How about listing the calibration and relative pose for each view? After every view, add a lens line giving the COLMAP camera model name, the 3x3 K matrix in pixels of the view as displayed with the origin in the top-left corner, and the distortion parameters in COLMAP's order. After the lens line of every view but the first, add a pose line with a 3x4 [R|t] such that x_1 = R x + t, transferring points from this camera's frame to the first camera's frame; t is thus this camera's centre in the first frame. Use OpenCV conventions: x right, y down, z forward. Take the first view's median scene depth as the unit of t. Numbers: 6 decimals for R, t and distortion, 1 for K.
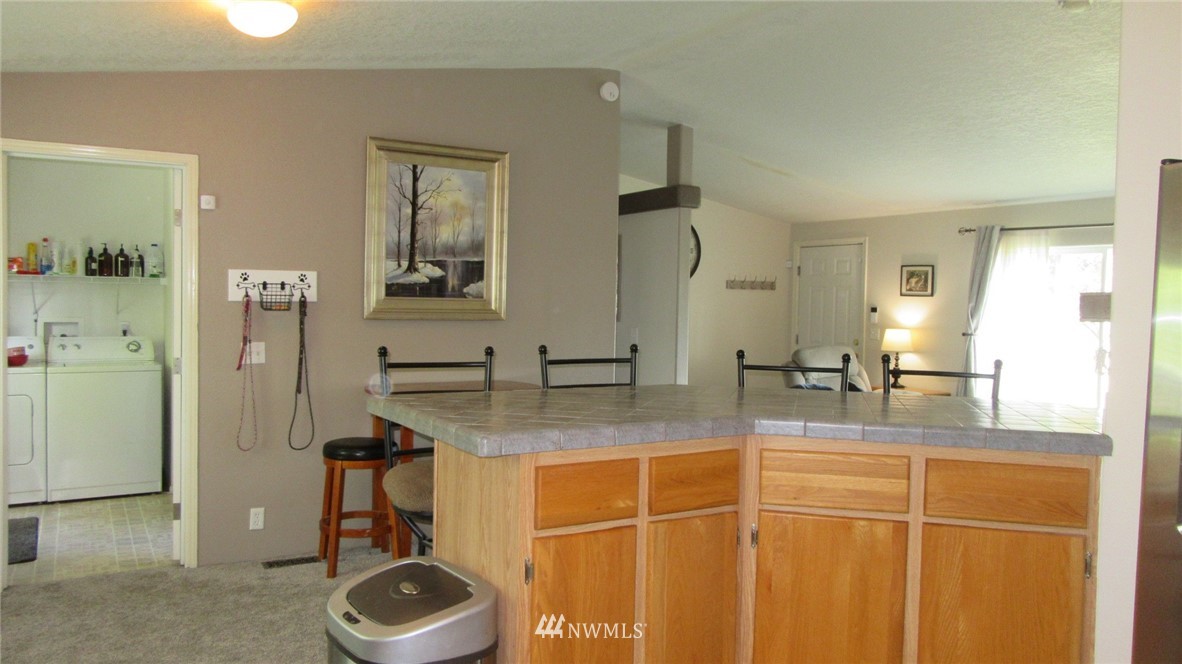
lens RADIAL K [[875.8, 0, 593.4], [0, 875.8, 329.2], [0, 0, 1]] dist [-0.005044, 0.003642]
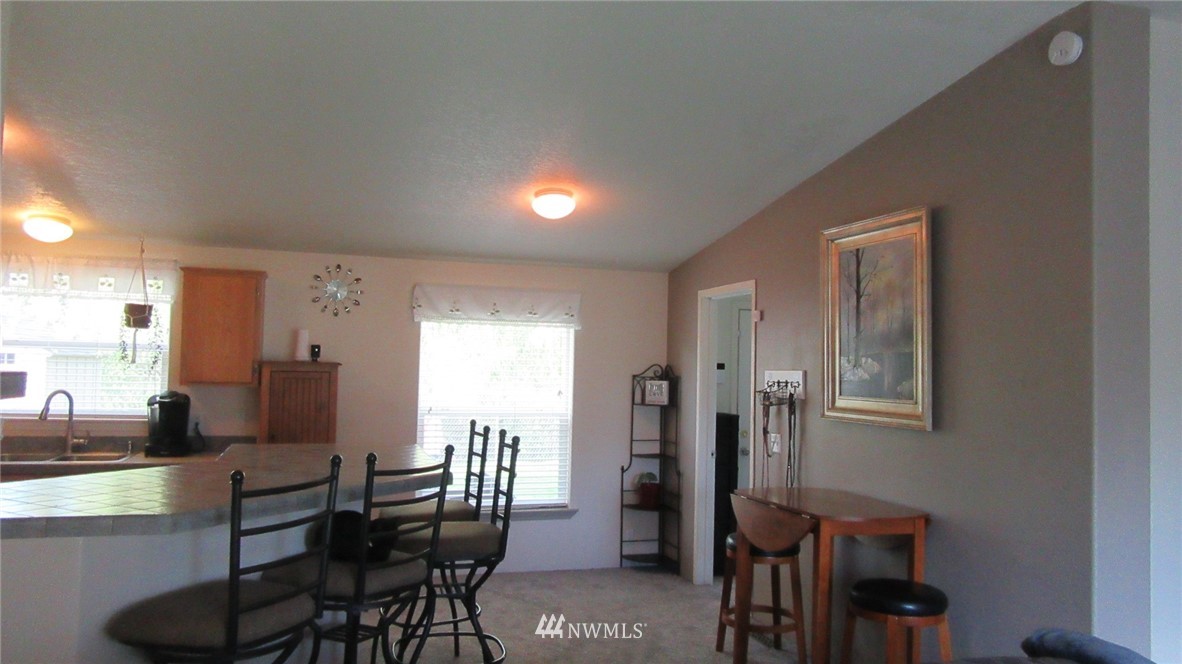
lens RADIAL K [[875.8, 0, 593.4], [0, 875.8, 329.2], [0, 0, 1]] dist [-0.005044, 0.003642]
pose [[-0.254898, -0.067193, -0.964631, 0.719781], [-0.057270, 0.996881, -0.054306, -0.040965], [0.965271, 0.041402, -0.257951, 0.966357]]
